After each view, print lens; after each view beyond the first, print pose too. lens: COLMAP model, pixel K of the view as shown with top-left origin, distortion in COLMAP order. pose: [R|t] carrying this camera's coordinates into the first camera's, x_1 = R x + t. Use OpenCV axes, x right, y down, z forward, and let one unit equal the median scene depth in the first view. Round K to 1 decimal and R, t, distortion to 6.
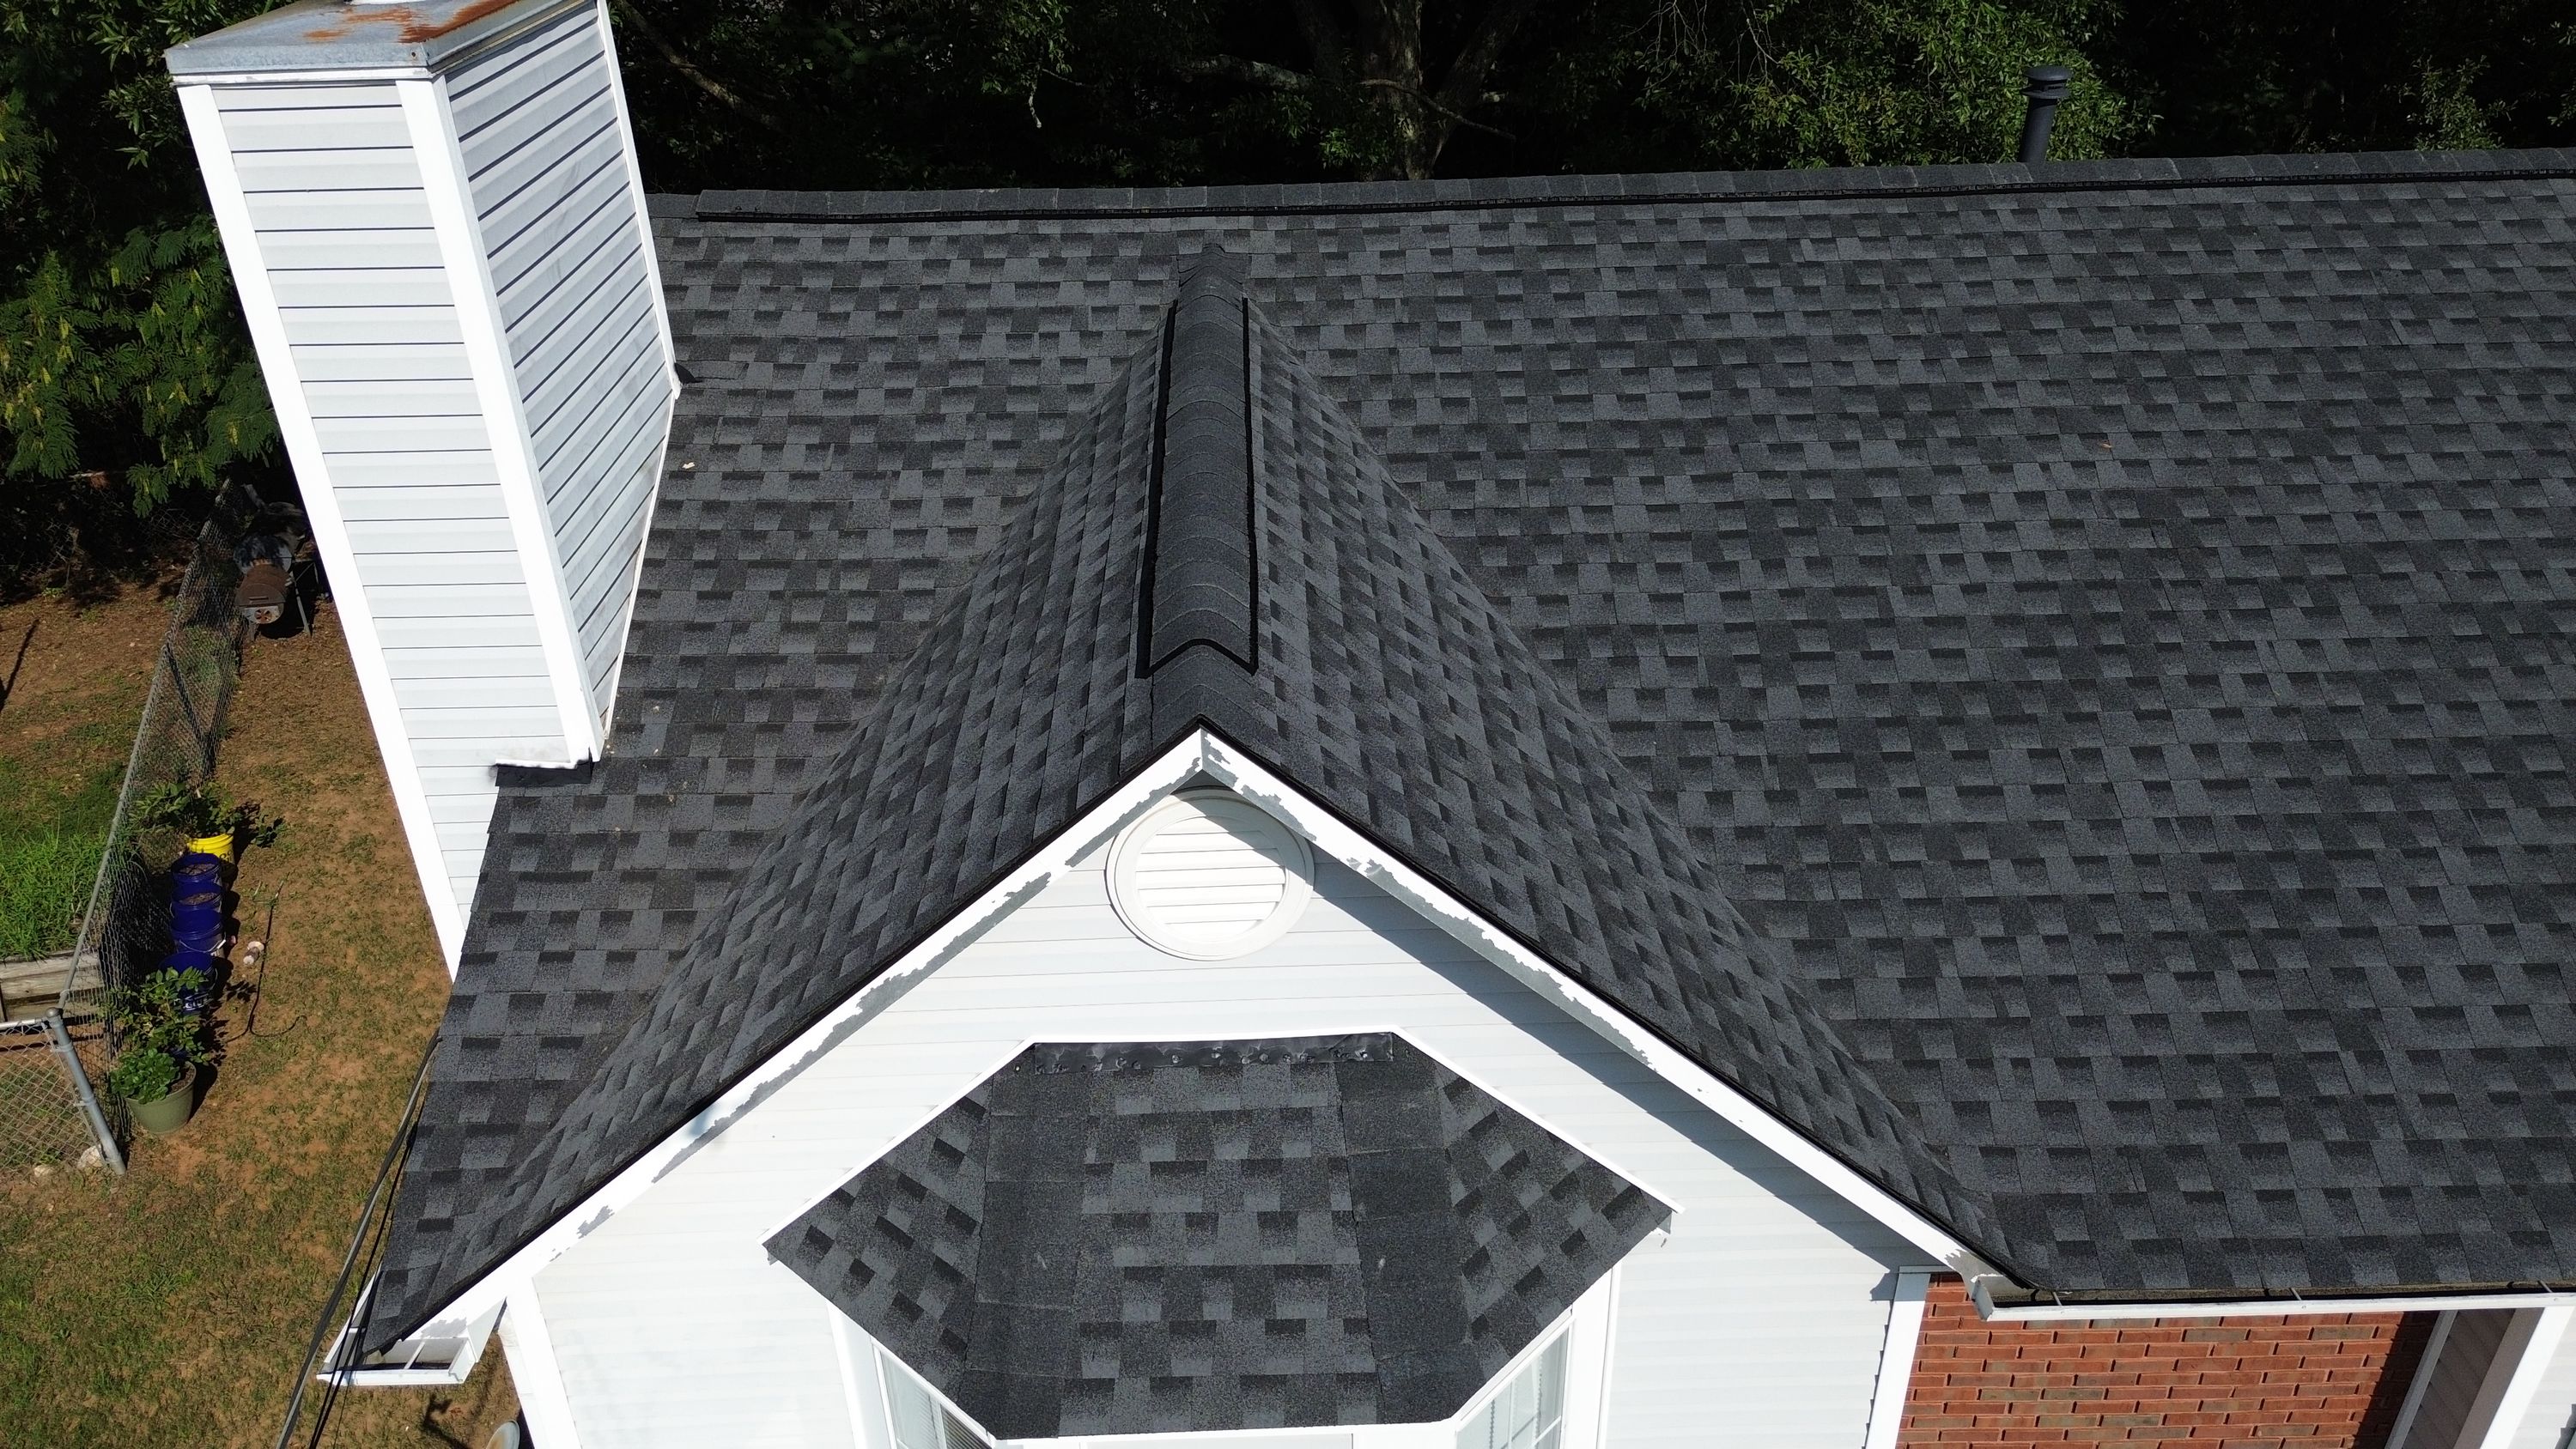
lens RADIAL K [[1843.8, 0, 1288.0], [0, 1843.8, 724.5], [0, 0, 1]] dist [0.062395, -0.049997]
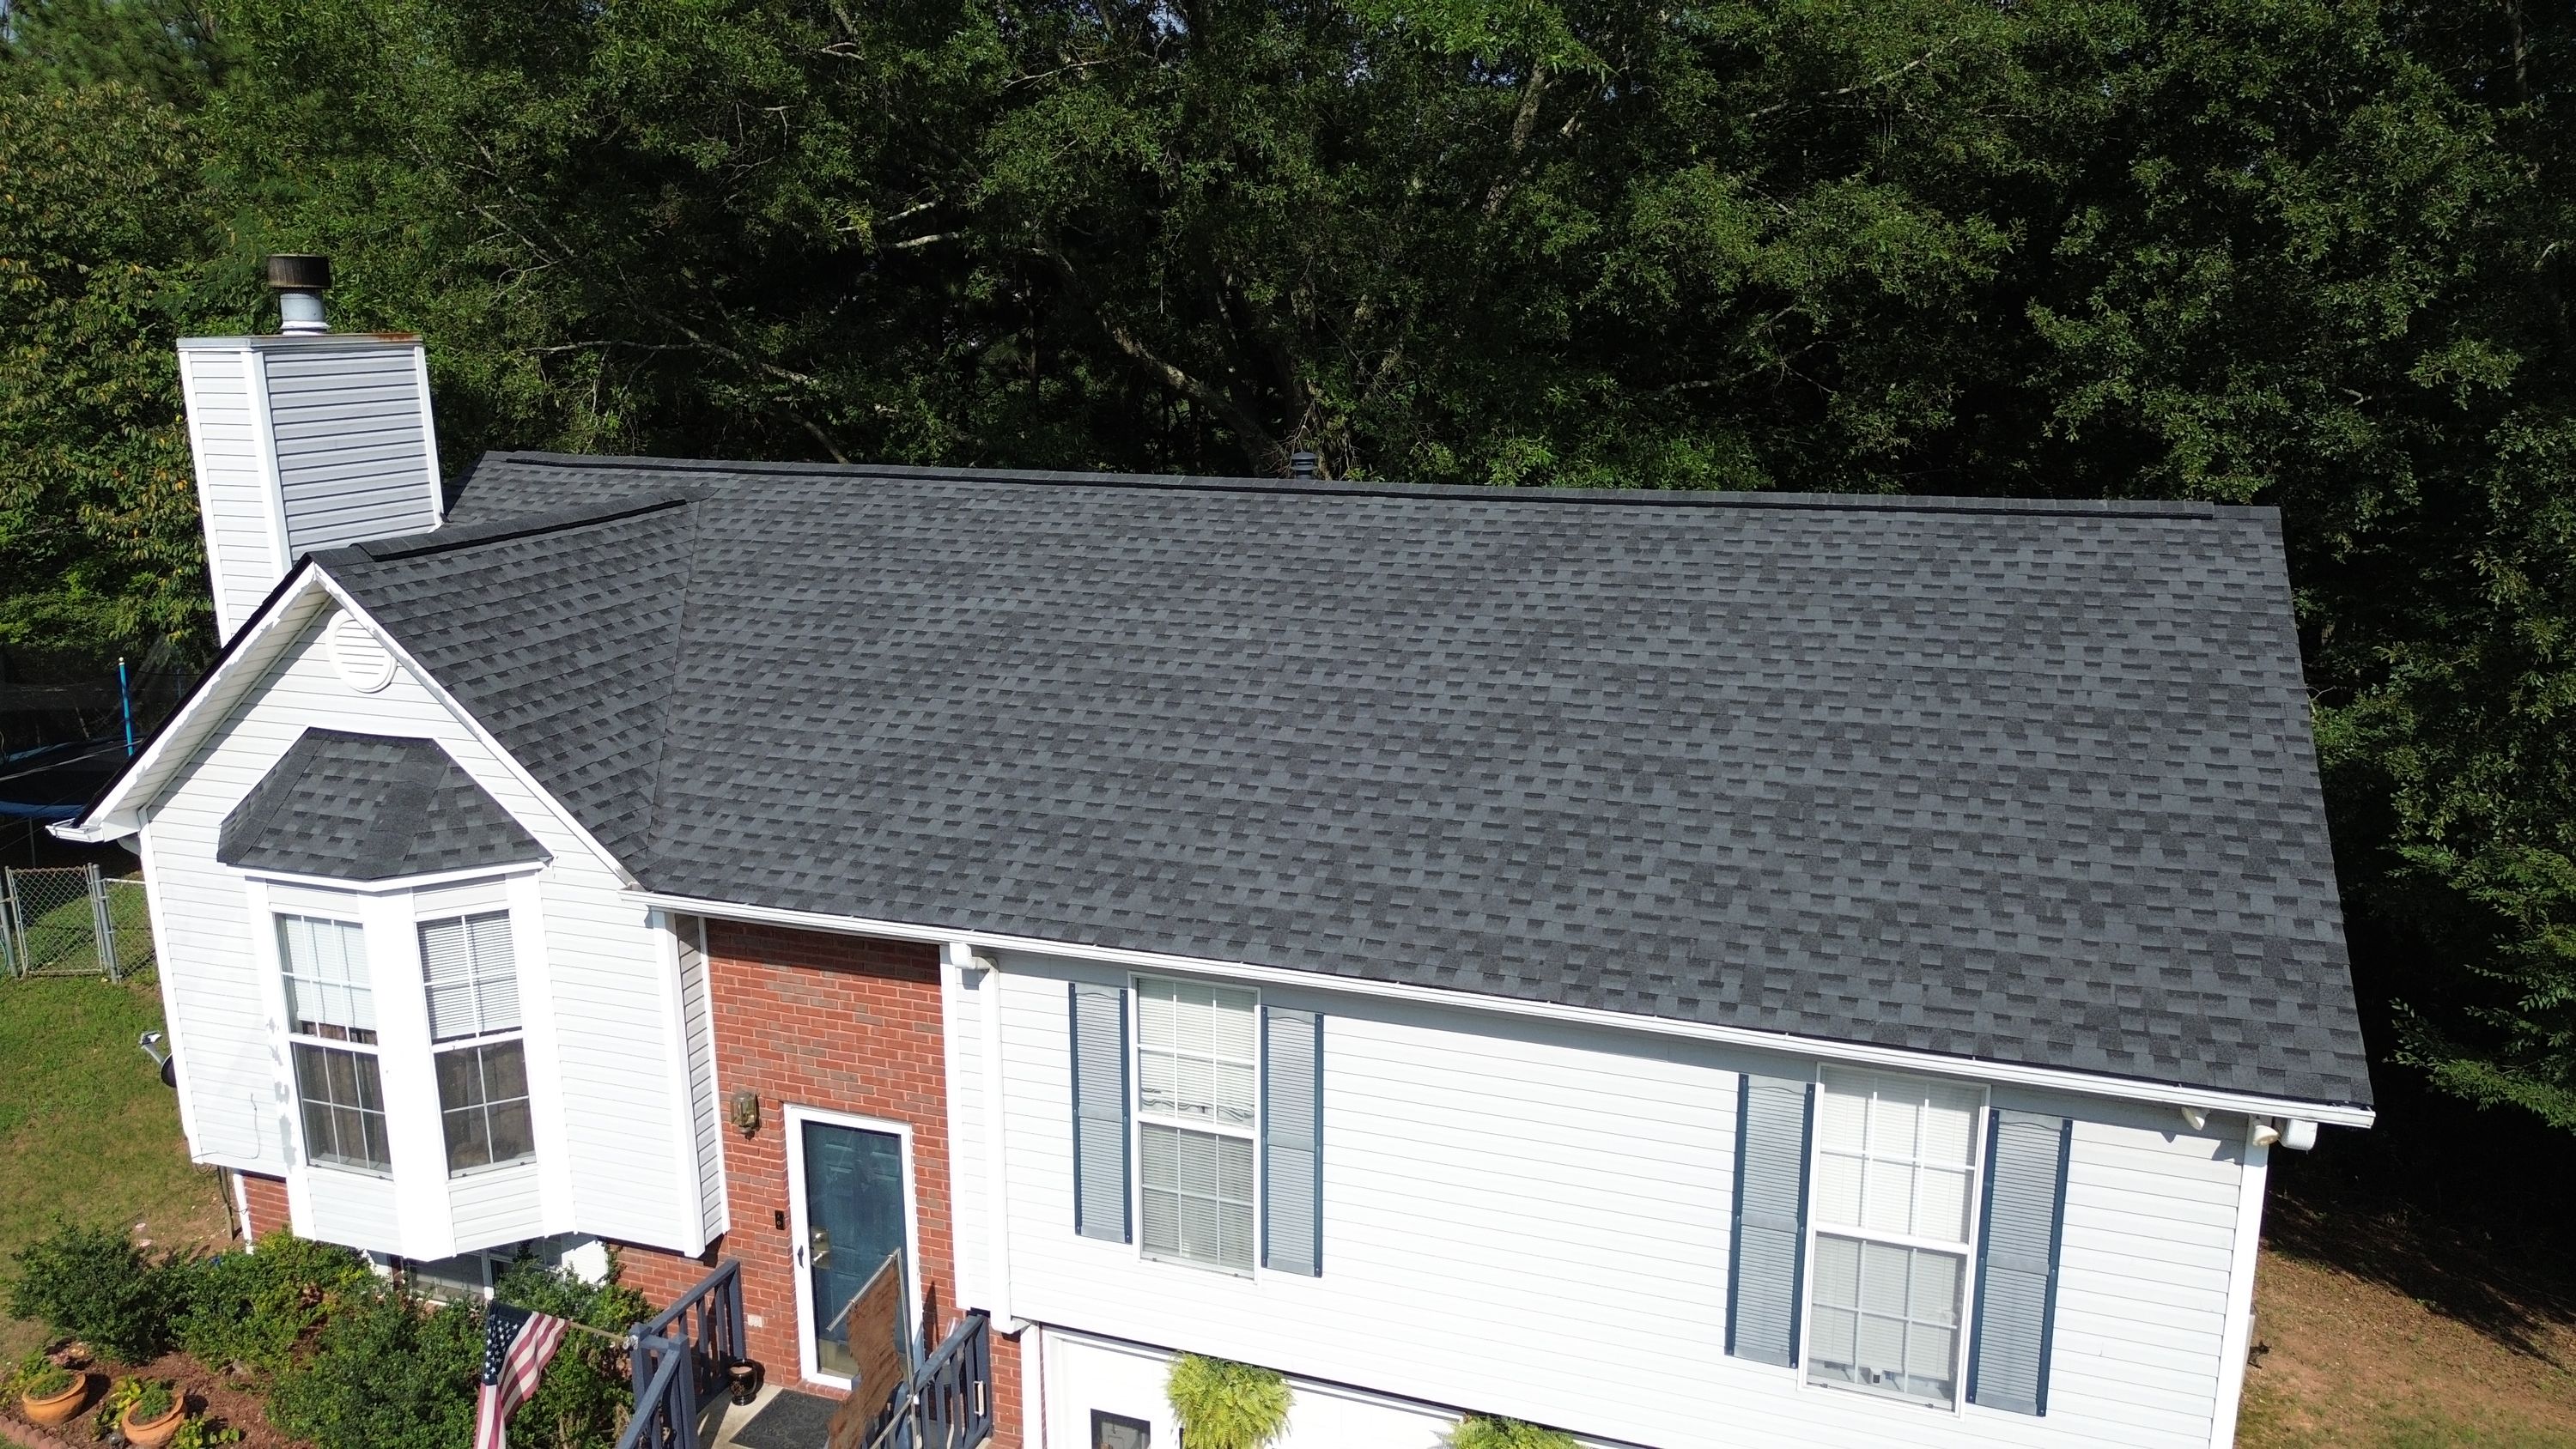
lens RADIAL K [[1827.6, 0, 1288.0], [0, 1827.6, 724.5], [0, 0, 1]] dist [0.097583, -0.137834]
pose [[0.932490, 0.093490, -0.348887, 1.417099], [-0.184981, 0.953244, -0.238972, 0.386830], [0.310233, 0.287377, 0.906184, -0.581351]]
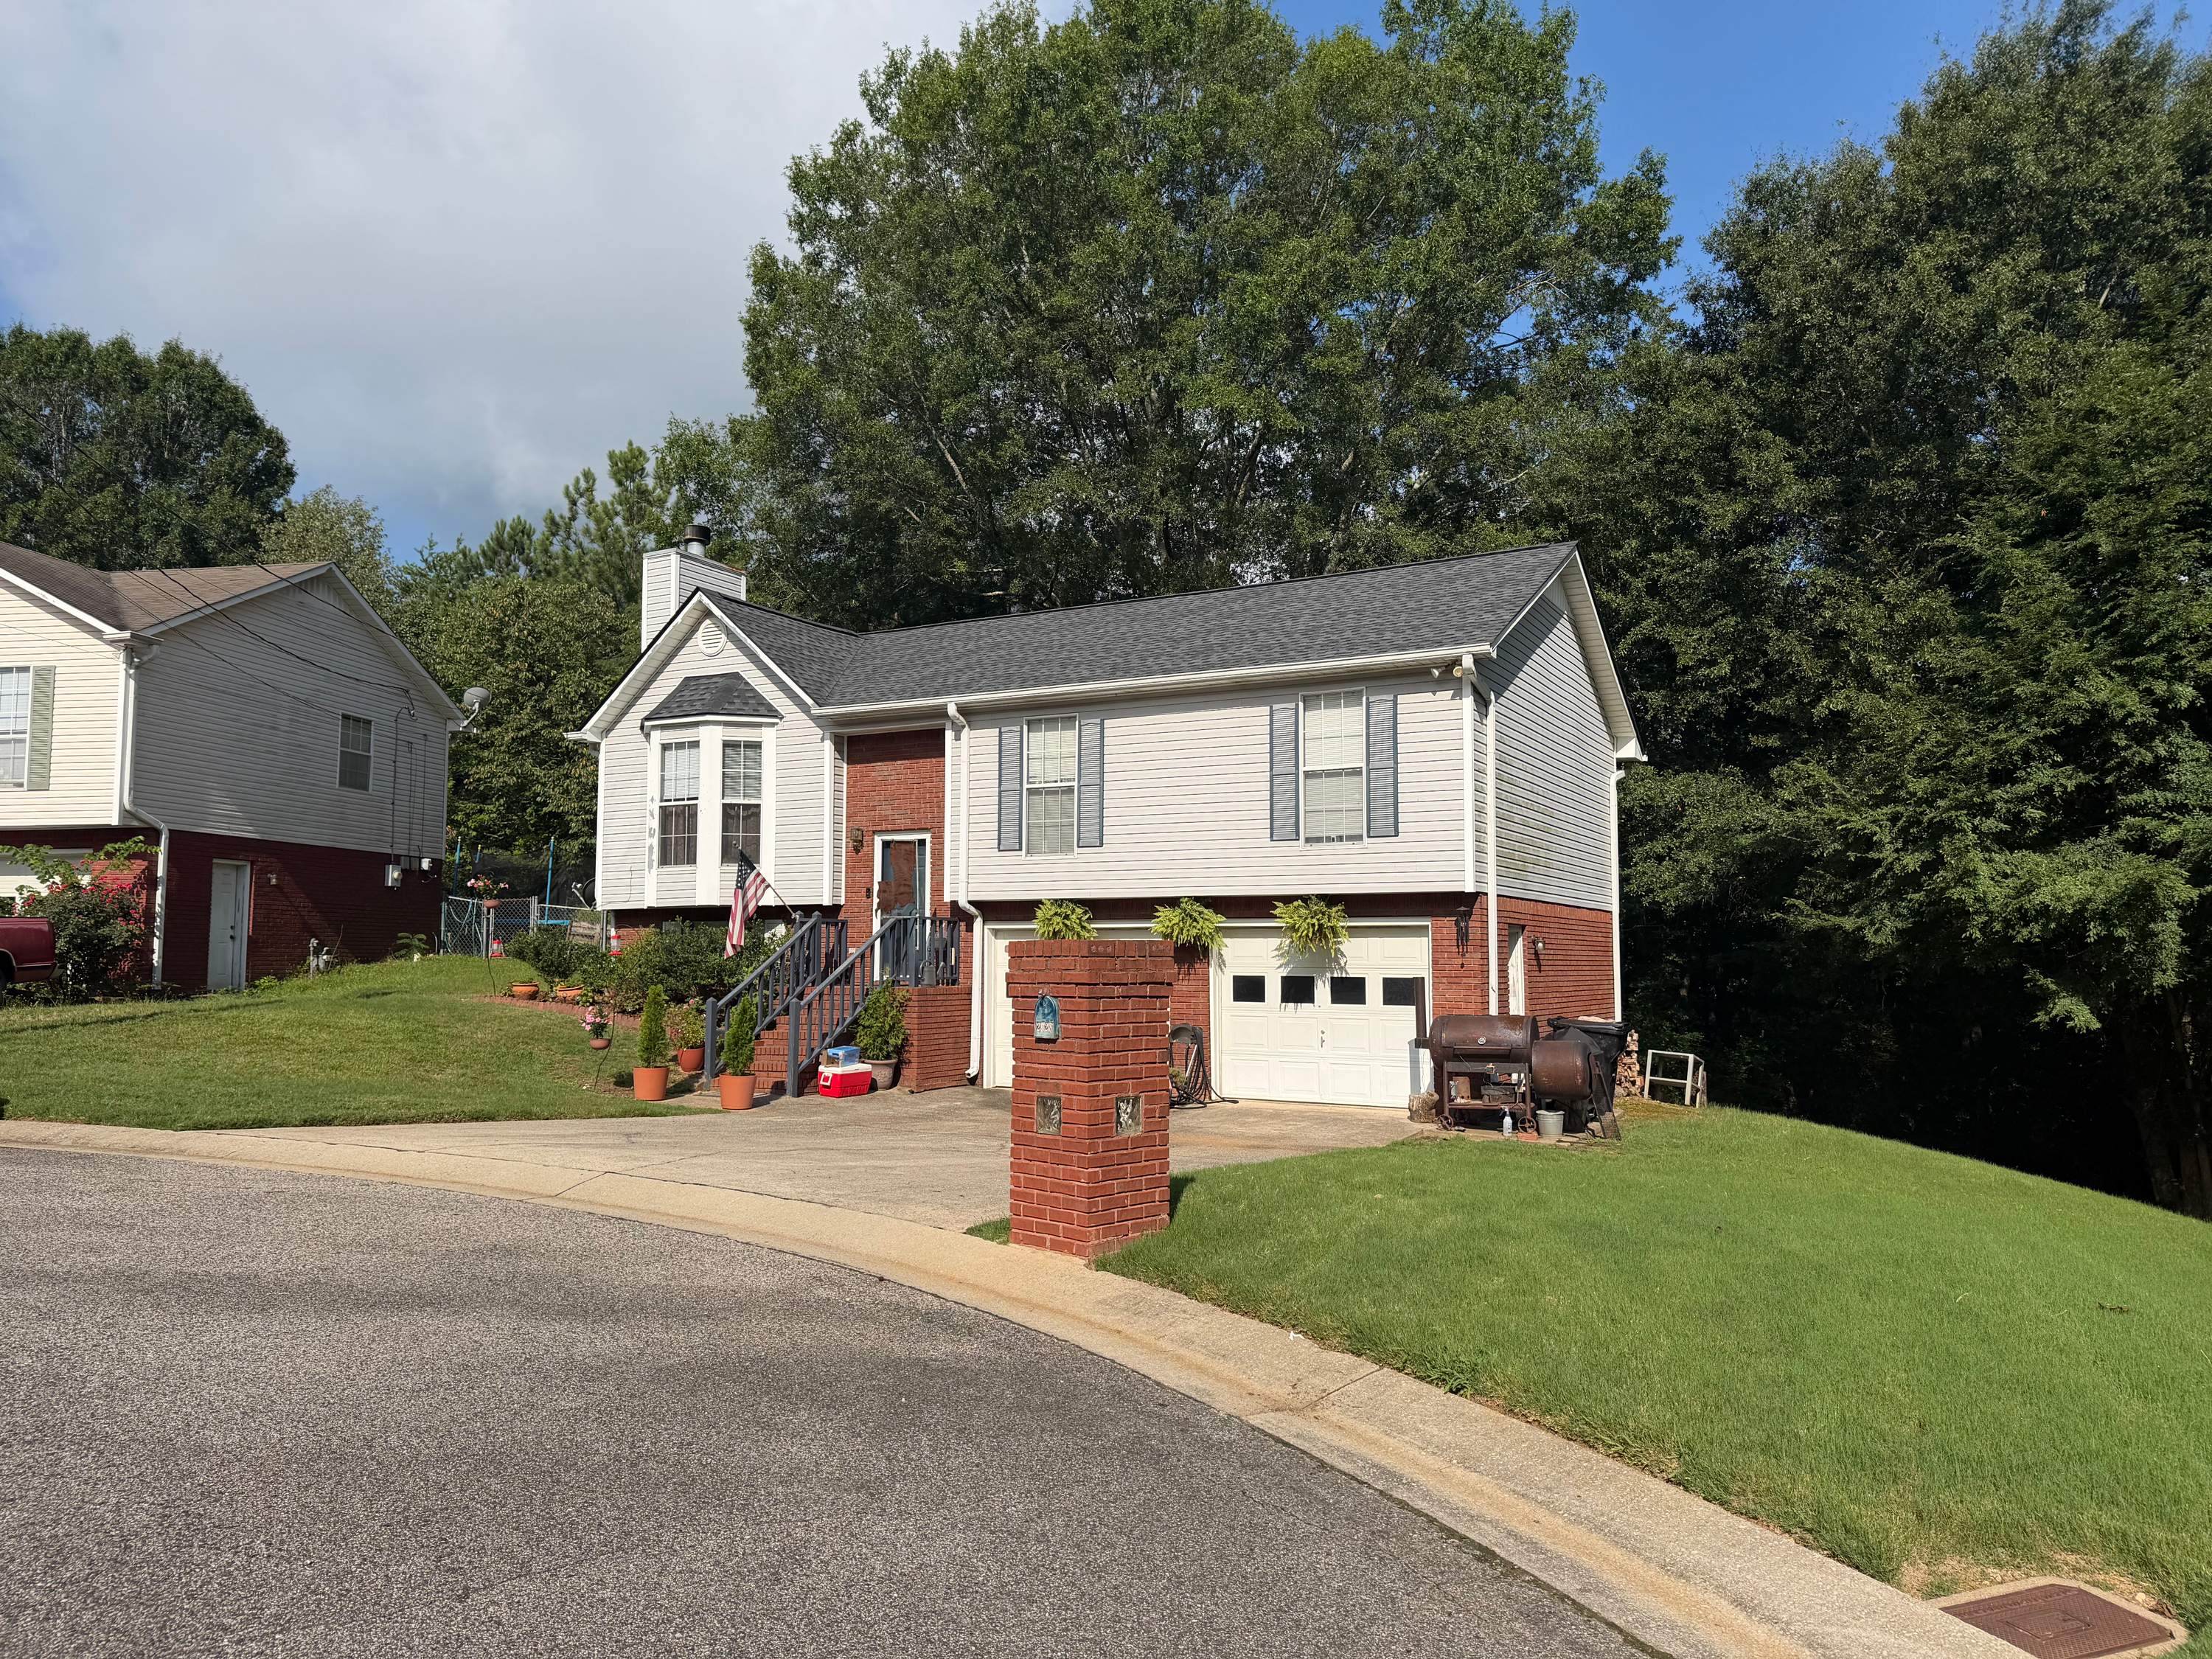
lens RADIAL K [[1543.5, 0, 1118.5], [0, 1543.5, 847.1], [0, 0, 1]] dist [0.065642, -0.103788]
pose [[0.862704, -0.016674, -0.505434, 2.418286], [-0.263613, 0.838098, -0.477599, 1.829746], [0.431567, 0.545265, 0.718635, -1.054580]]
